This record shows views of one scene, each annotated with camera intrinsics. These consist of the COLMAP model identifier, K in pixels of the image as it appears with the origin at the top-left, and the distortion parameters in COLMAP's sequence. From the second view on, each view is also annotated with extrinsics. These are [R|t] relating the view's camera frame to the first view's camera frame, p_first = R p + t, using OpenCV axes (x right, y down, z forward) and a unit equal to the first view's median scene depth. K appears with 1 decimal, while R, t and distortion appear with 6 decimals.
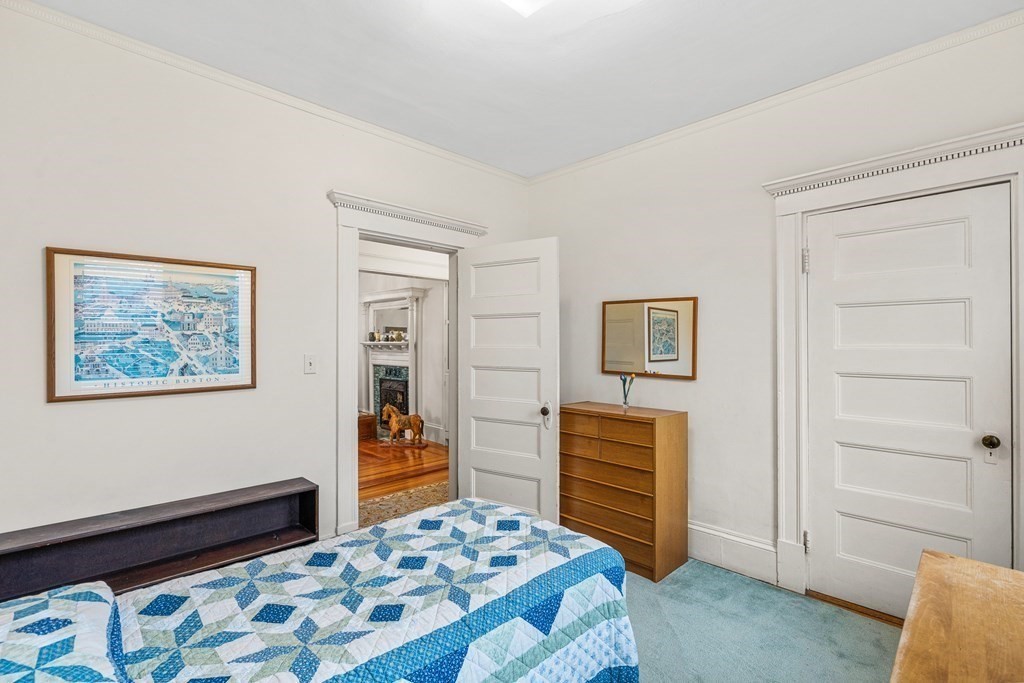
lens RADIAL K [[470.8, 0, 512.2], [0, 470.8, 336.7], [0, 0, 1]] dist [-0.006298, 0.003724]
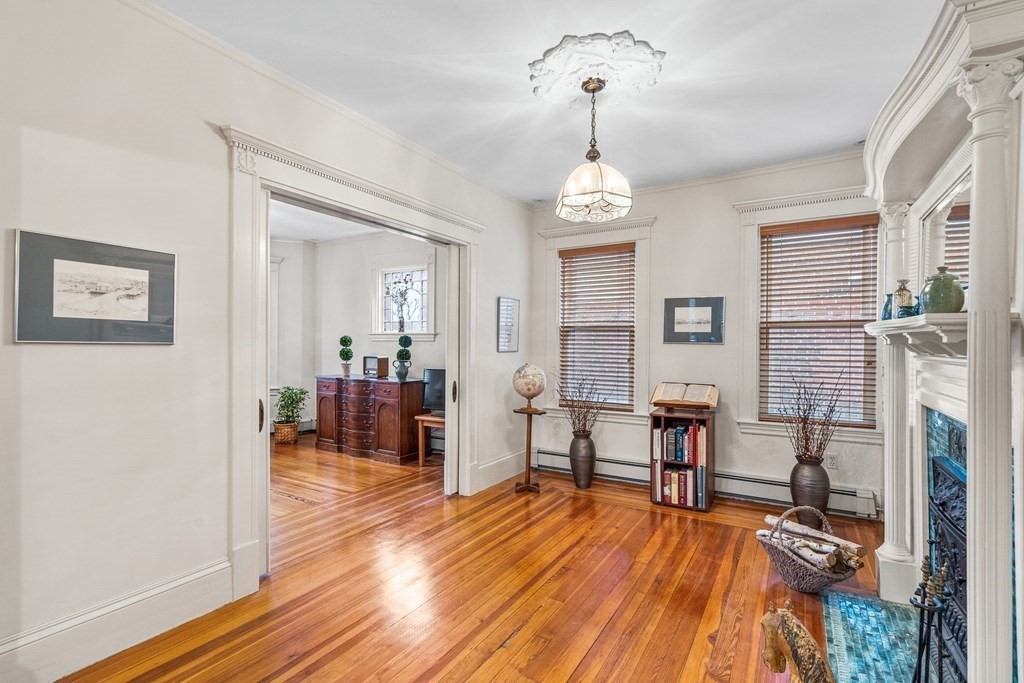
lens RADIAL K [[470.8, 0, 514.8], [0, 470.8, 345.9], [0, 0, 1]] dist [-0.006298, 0.003724]
pose [[0.249445, 0.010147, -0.968336, -0.079715], [-0.001831, 0.999948, 0.010007, 0.021115], [0.968387, -0.000723, 0.249451, 0.738653]]
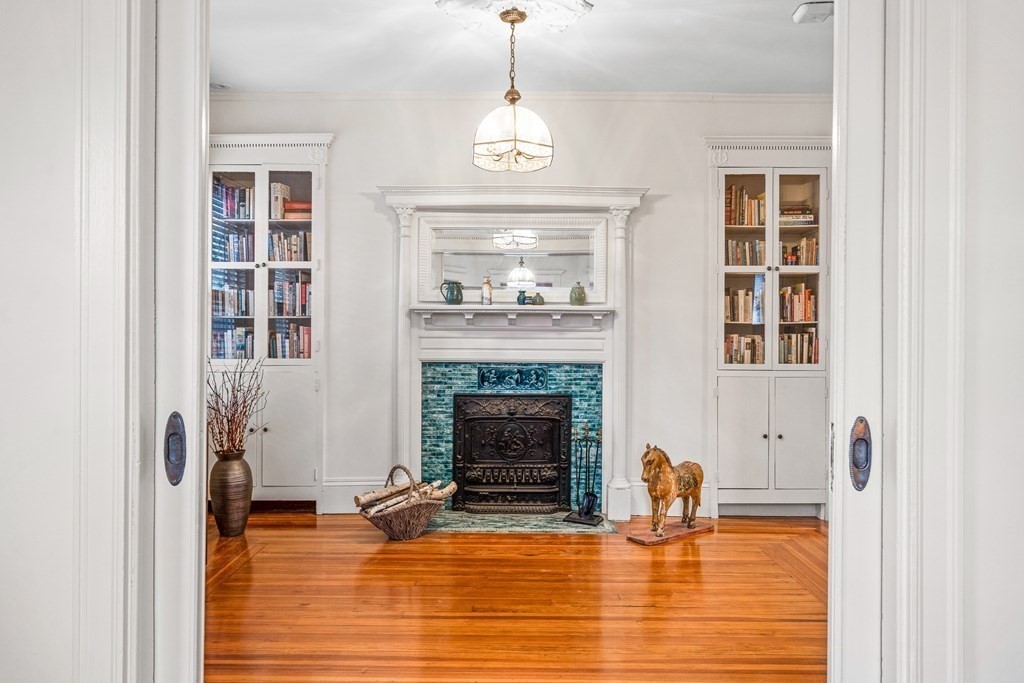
lens RADIAL K [[757.0, 0, 504.6], [0, 757.0, 335.0], [0, 0, 1]] dist [0.016389, 0.002660]
pose [[0.714947, 0.012170, 0.699072, -0.765967], [-0.015025, 0.999885, -0.002040, 0.039324], [-0.699017, -0.009045, 0.715048, 0.527787]]
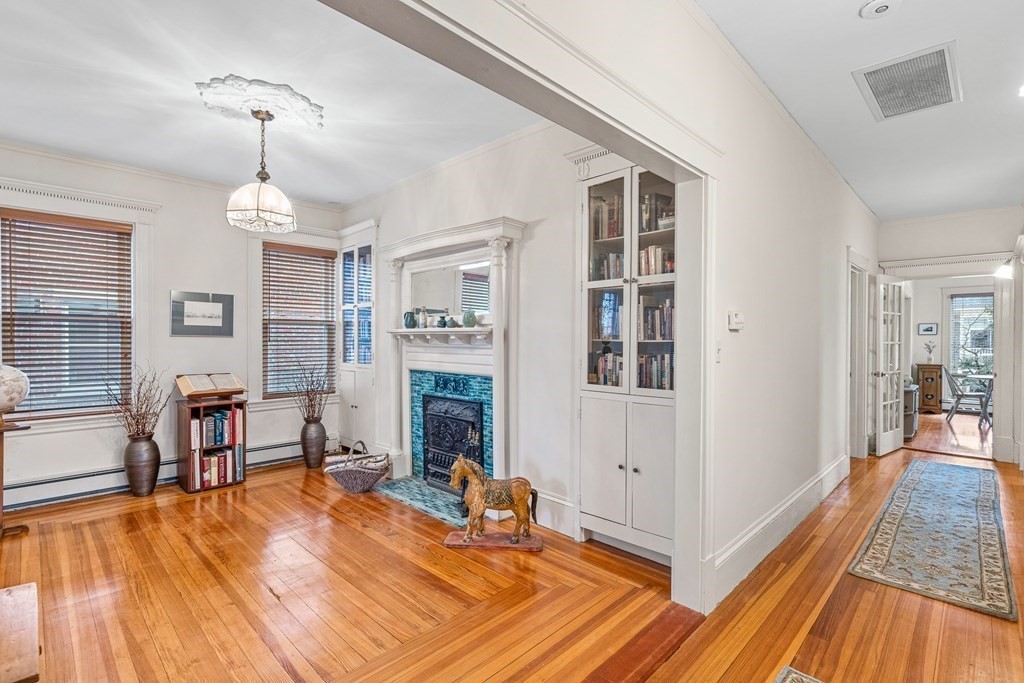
lens RADIAL K [[470.8, 0, 506.7], [0, 470.8, 344.1], [0, 0, 1]] dist [-0.006298, 0.003724]
pose [[0.999920, 0.009284, 0.008605, -0.199779], [-0.009425, 0.999820, 0.016449, 0.019436], [-0.008451, -0.016529, 0.999828, 0.468704]]
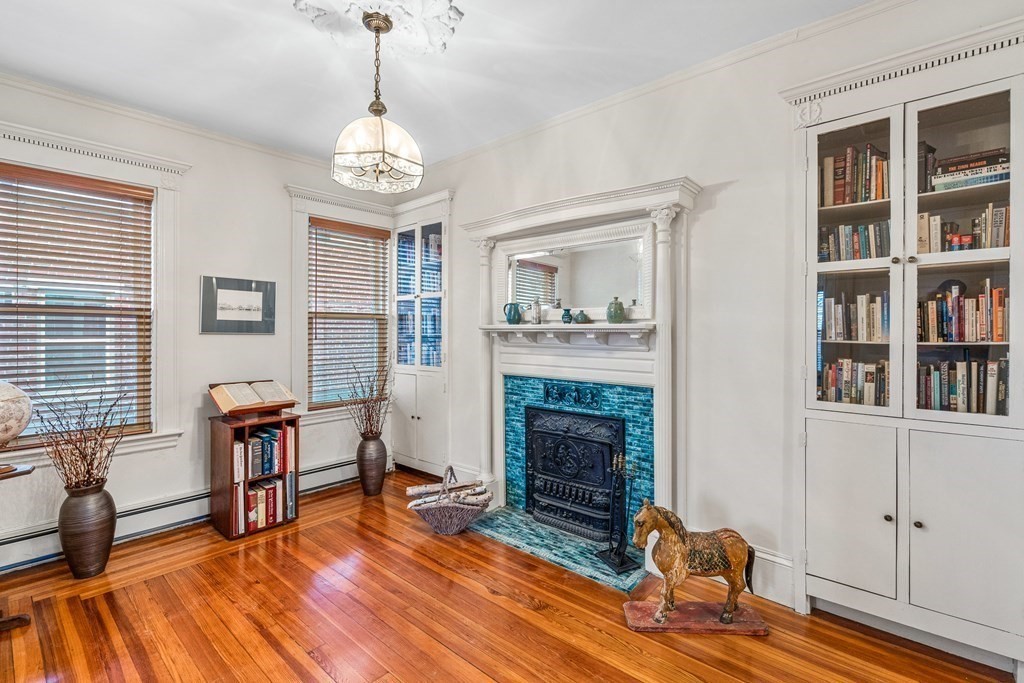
lens RADIAL K [[470.8, 0, 507.0], [0, 470.8, 331.9], [0, 0, 1]] dist [-0.006298, 0.003724]
pose [[0.998497, 0.007914, 0.054240, -0.346680], [-0.008328, 0.999938, 0.007396, 0.015193], [-0.054178, -0.007836, 0.998501, 0.590583]]
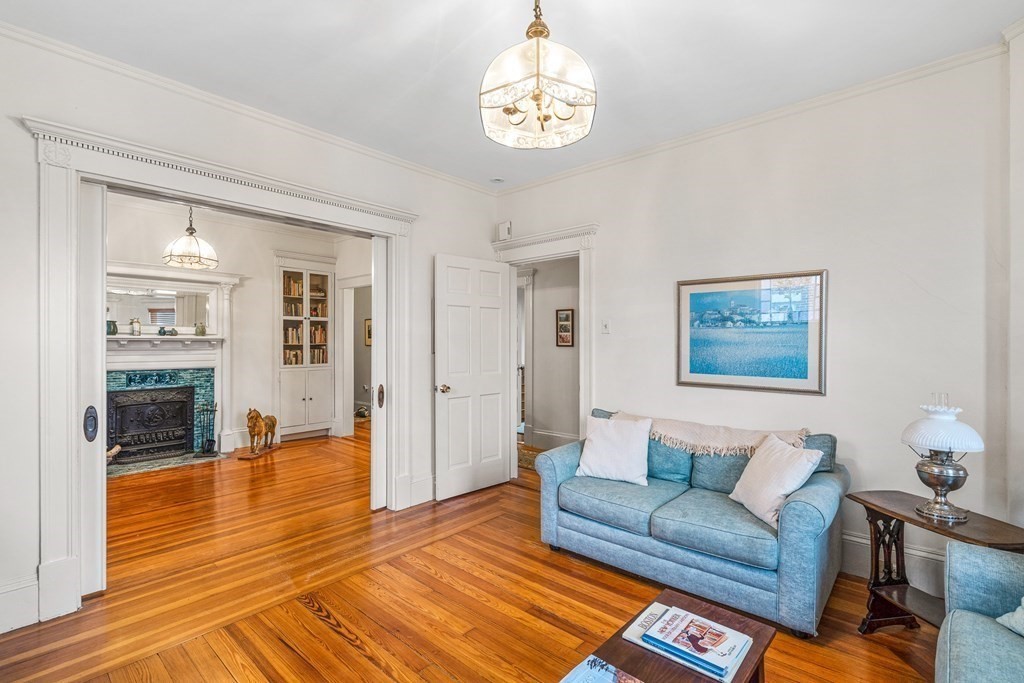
lens RADIAL K [[470.8, 0, 506.0], [0, 470.8, 342.8], [0, 0, 1]] dist [-0.006298, 0.003724]
pose [[-0.041369, 0.003422, 0.999138, -1.017958], [-0.009267, 0.999950, -0.003809, 0.019667], [-0.999101, -0.009417, -0.041336, 0.511715]]
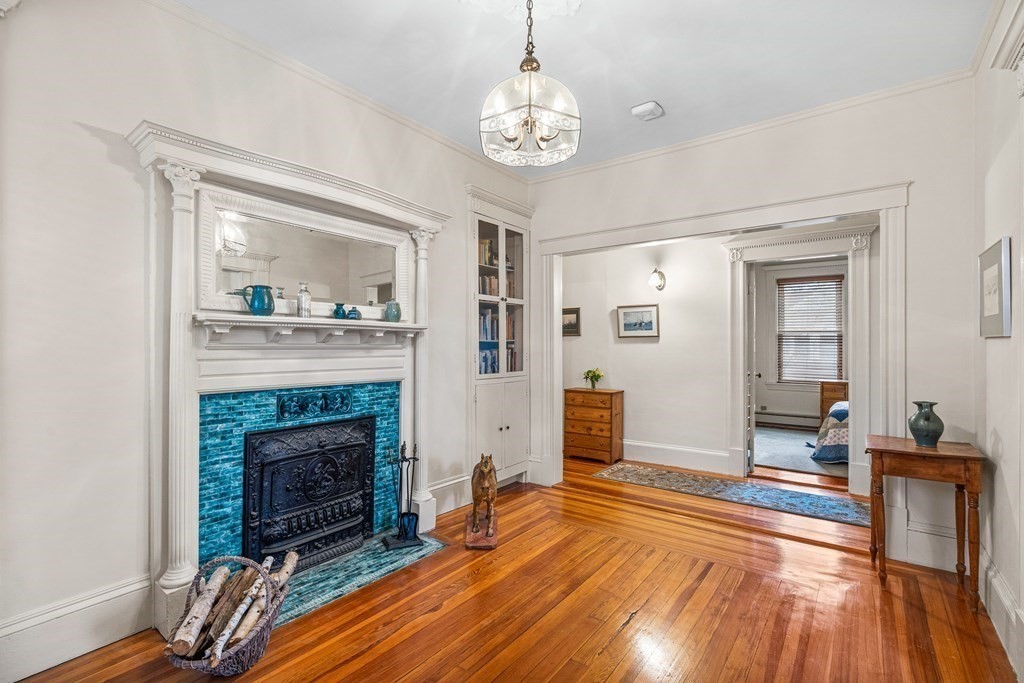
lens RADIAL K [[470.8, 0, 506.1], [0, 470.8, 346.4], [0, 0, 1]] dist [-0.006298, 0.003724]
pose [[-0.133821, 0.007582, 0.990976, -0.659892], [-0.004943, 0.999953, -0.008319, 0.033965], [-0.990993, -0.006011, -0.133778, 0.931767]]
